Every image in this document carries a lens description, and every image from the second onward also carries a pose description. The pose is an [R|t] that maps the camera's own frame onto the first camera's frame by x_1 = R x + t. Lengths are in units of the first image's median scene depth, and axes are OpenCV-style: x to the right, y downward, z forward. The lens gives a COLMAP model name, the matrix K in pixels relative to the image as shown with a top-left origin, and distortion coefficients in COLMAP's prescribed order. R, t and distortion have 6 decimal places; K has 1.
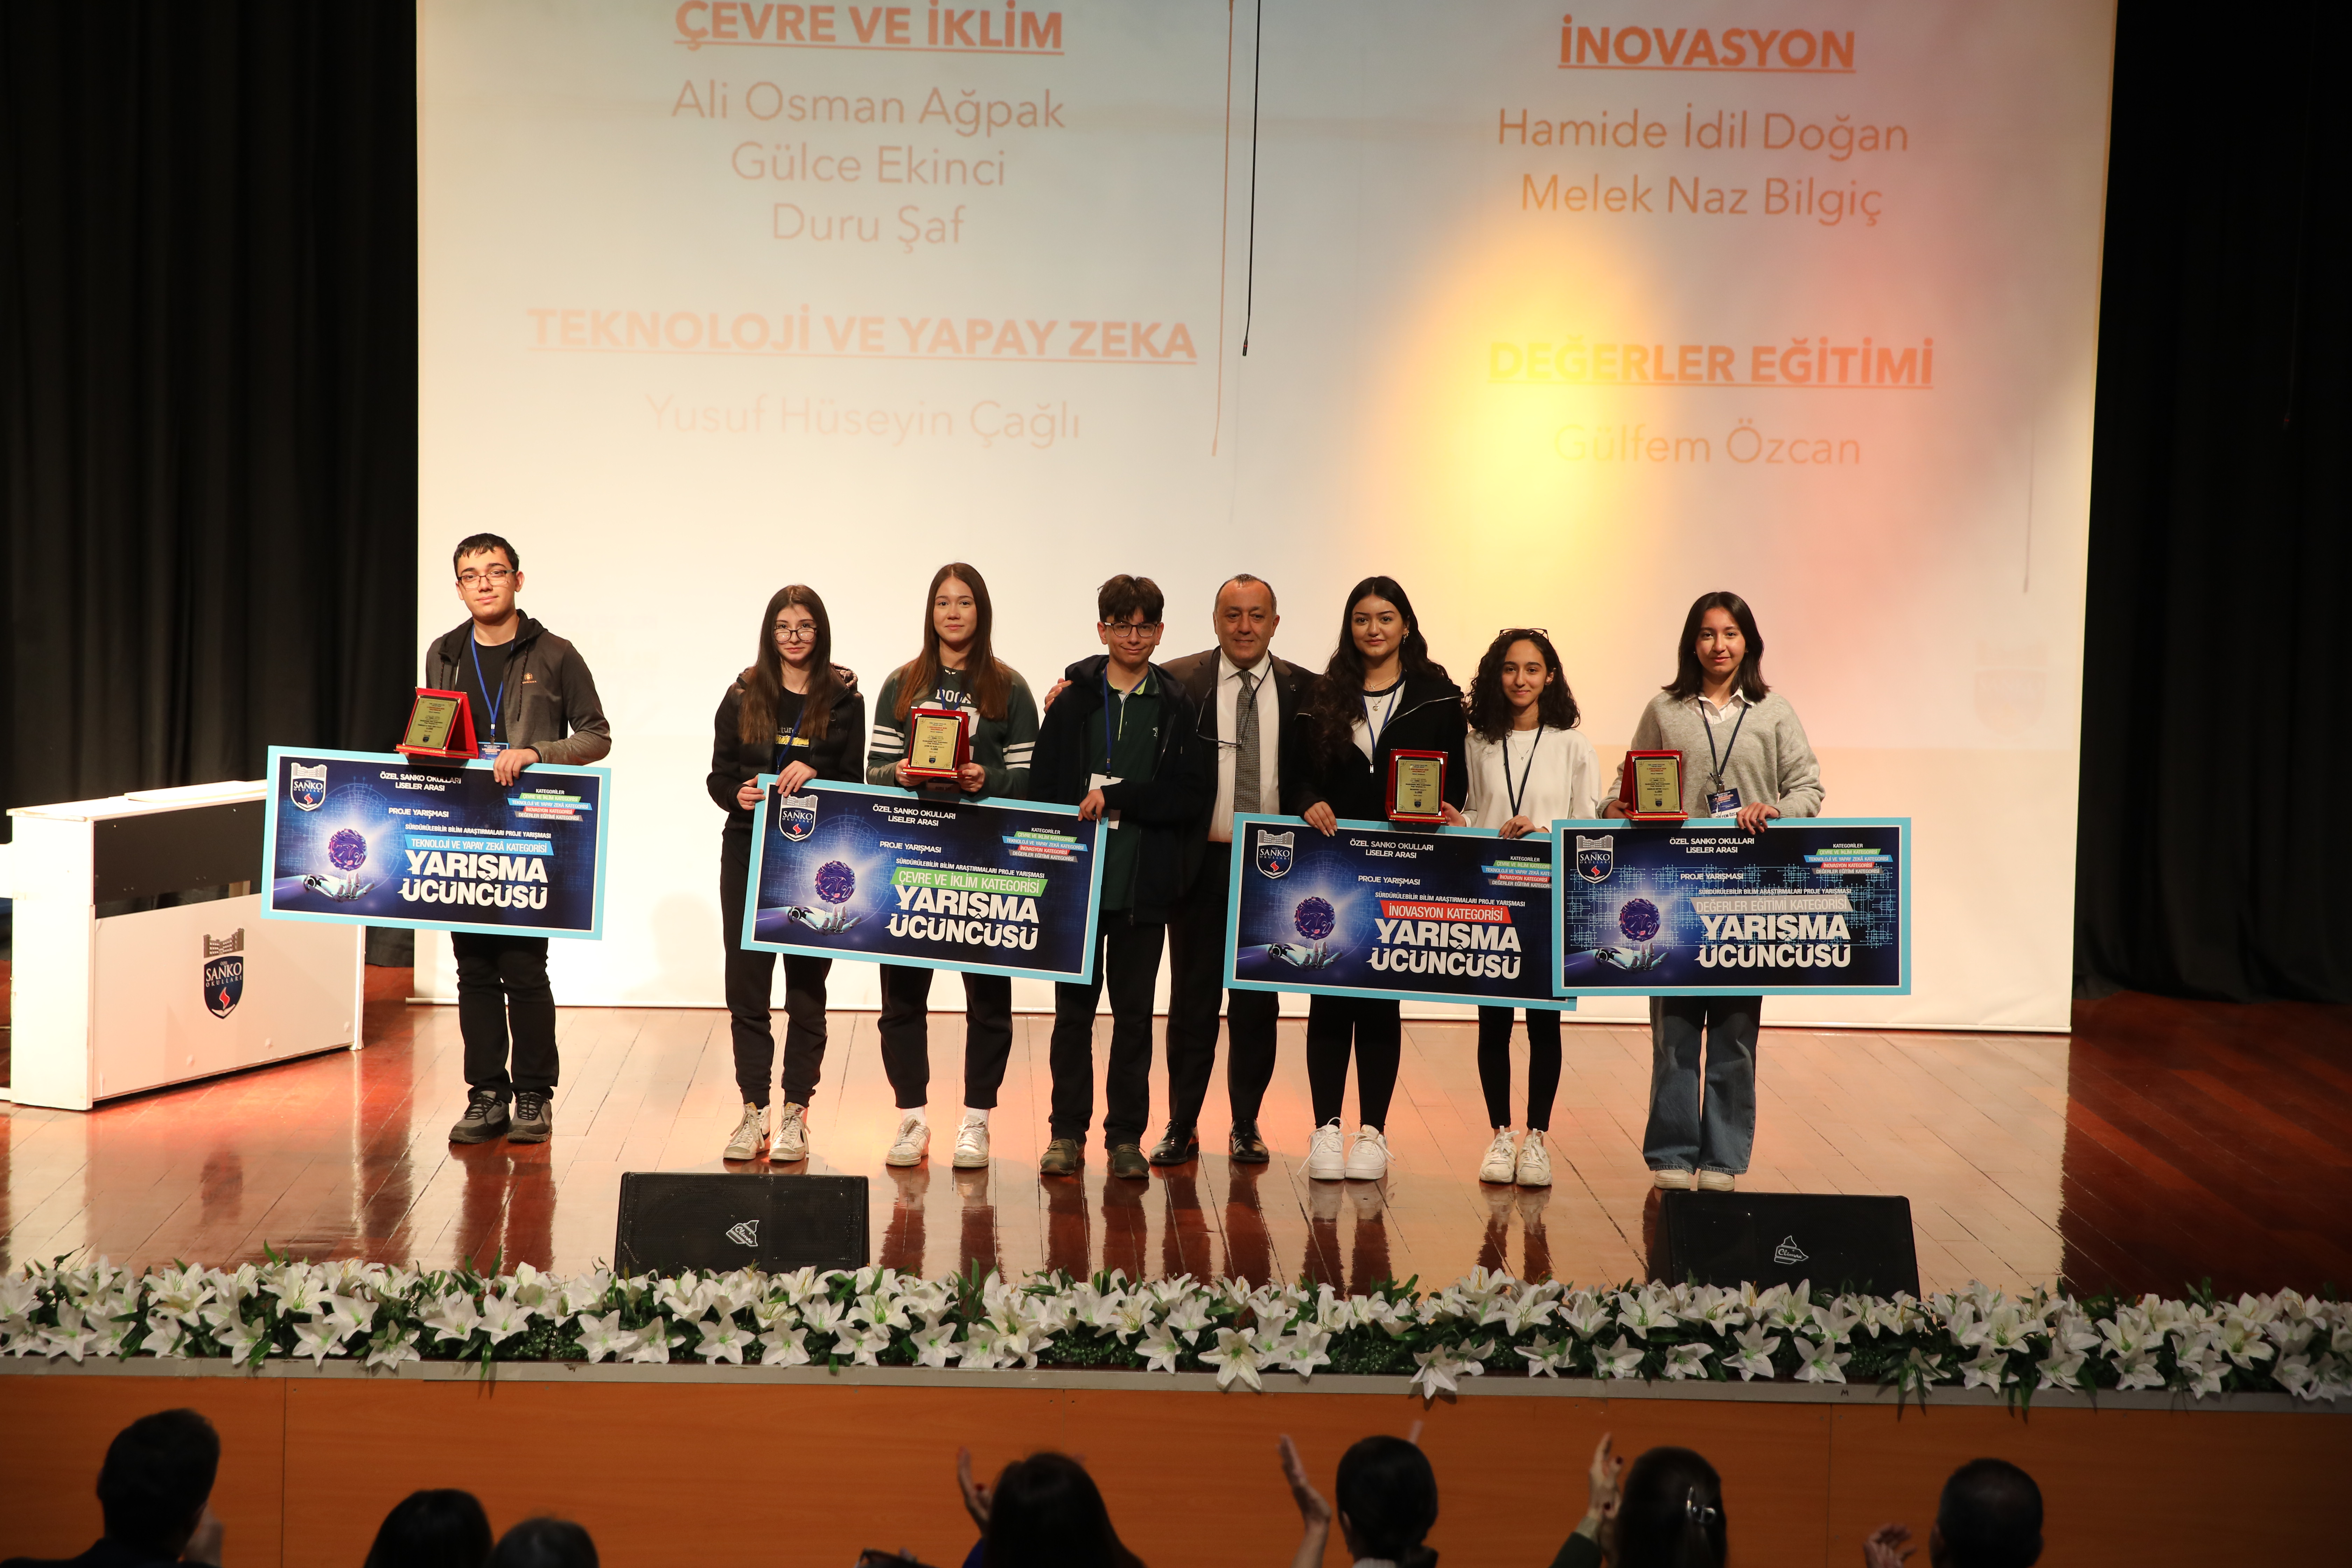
lens RADIAL K [[5111.4, 0, 1323.5], [0, 5111.4, 691.9], [0, 0, 1]] dist [0.152686, 0.000000]
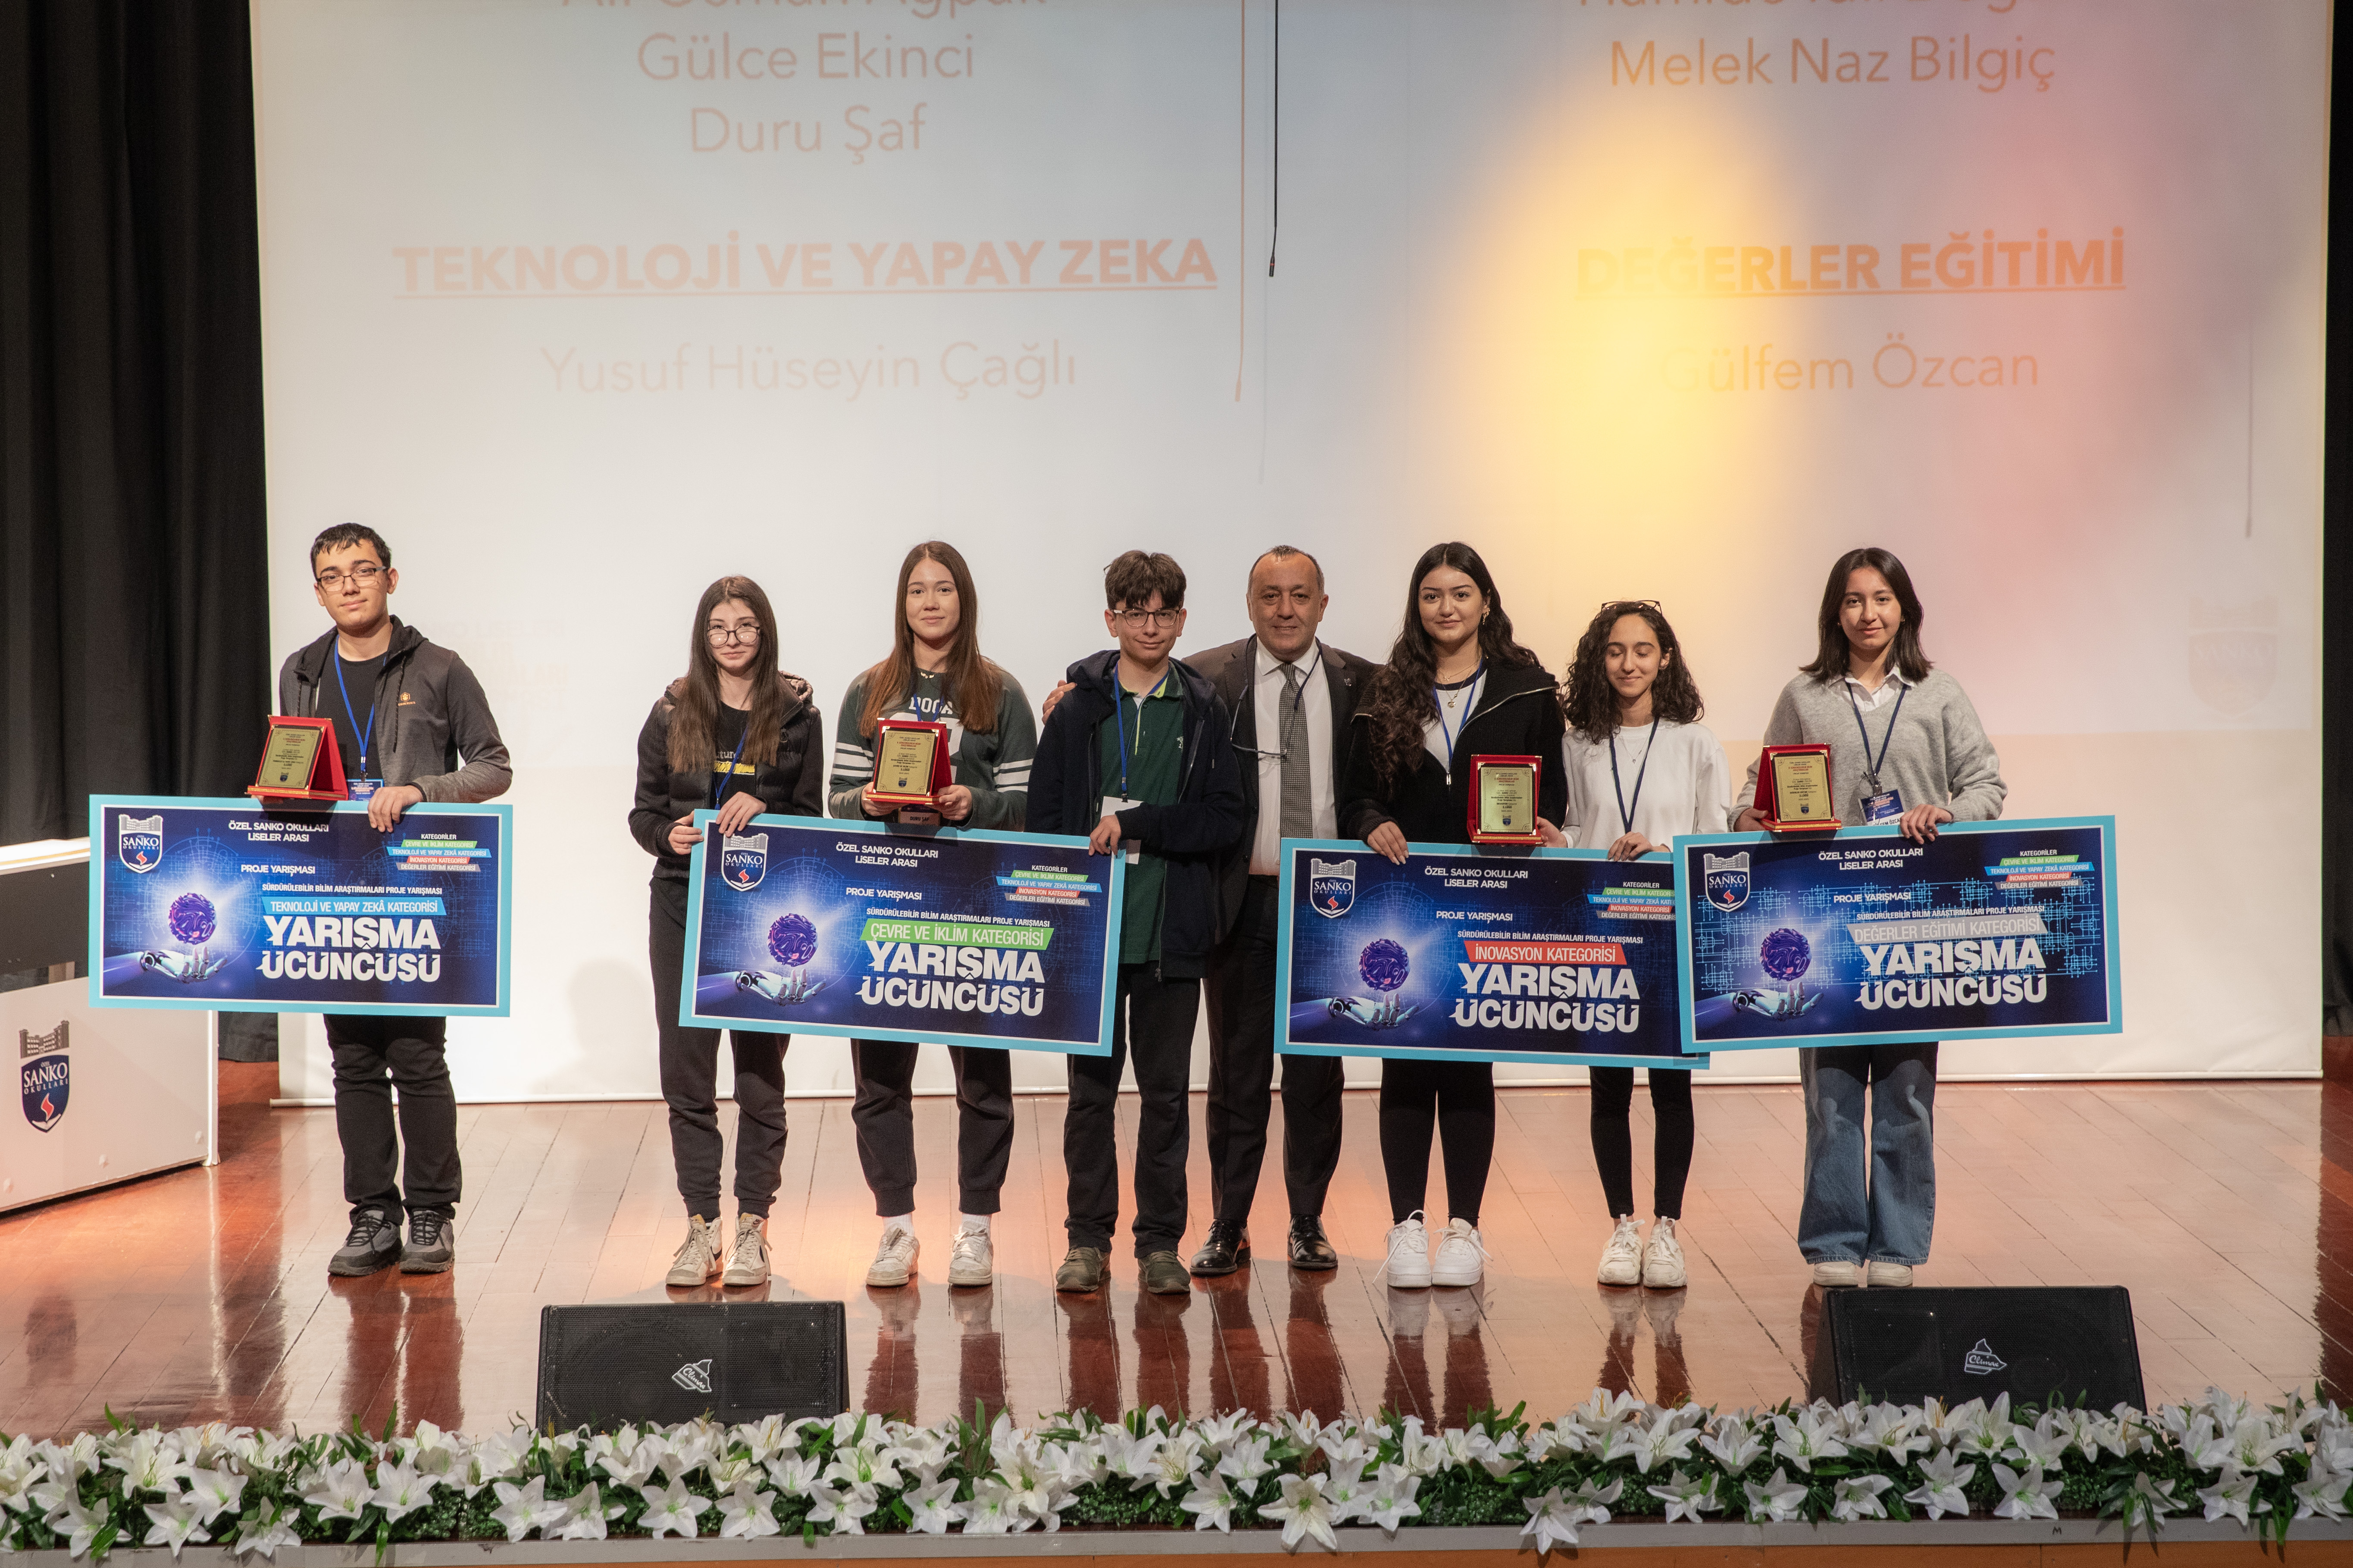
lens RADIAL K [[5113.0, 0, 1174.4], [0, 5113.0, 739.9], [0, 0, 1]] dist [0.152686, 0.000000]
pose [[0.999452, -0.032821, -0.004334, -0.030107], [0.032801, 0.999451, -0.004708, 0.011168], [0.004486, 0.004563, 0.999980, 0.187185]]
